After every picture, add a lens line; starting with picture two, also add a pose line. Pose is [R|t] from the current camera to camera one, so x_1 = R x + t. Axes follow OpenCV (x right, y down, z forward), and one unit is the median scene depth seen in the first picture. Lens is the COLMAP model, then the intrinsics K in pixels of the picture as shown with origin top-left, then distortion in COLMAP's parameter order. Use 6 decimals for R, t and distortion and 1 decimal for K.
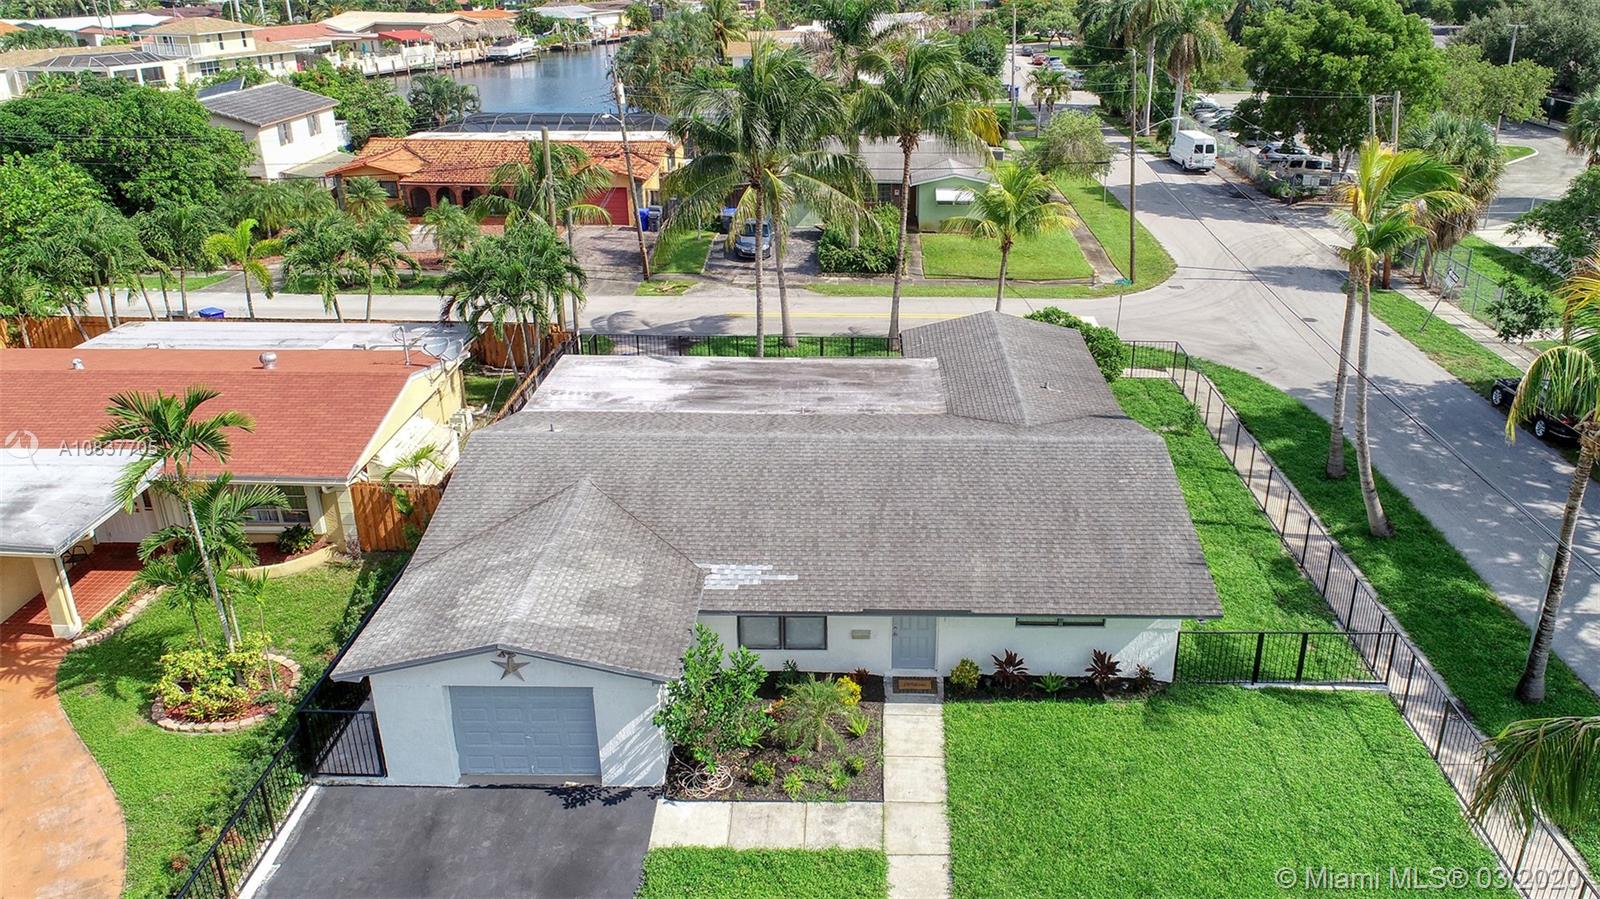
lens RADIAL K [[1147.5, 0, 858.9], [0, 1147.5, 418.6], [0, 0, 1]] dist [-0.000513, -0.003153]
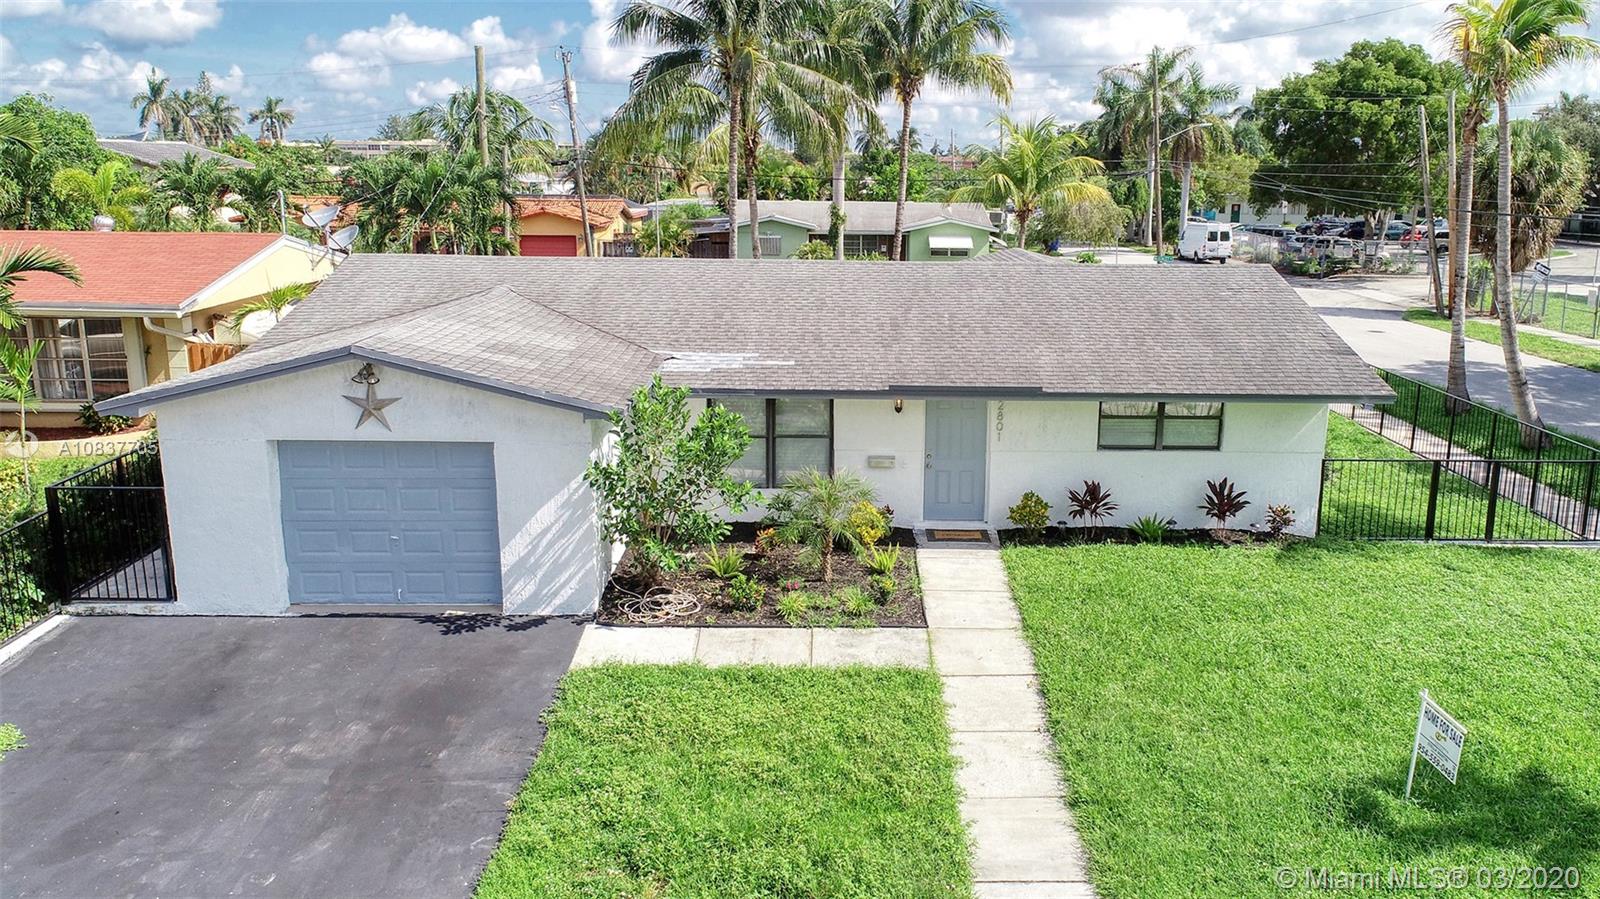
lens RADIAL K [[1236.8, 0, 858.2], [0, 1236.8, 445.3], [0, 0, 1]] dist [-0.003375, -0.004461]
pose [[0.999648, -0.001145, 0.026523, -0.035135], [0.005628, 0.985504, -0.169558, 0.327825], [-0.025944, 0.169647, 0.985163, 0.258927]]
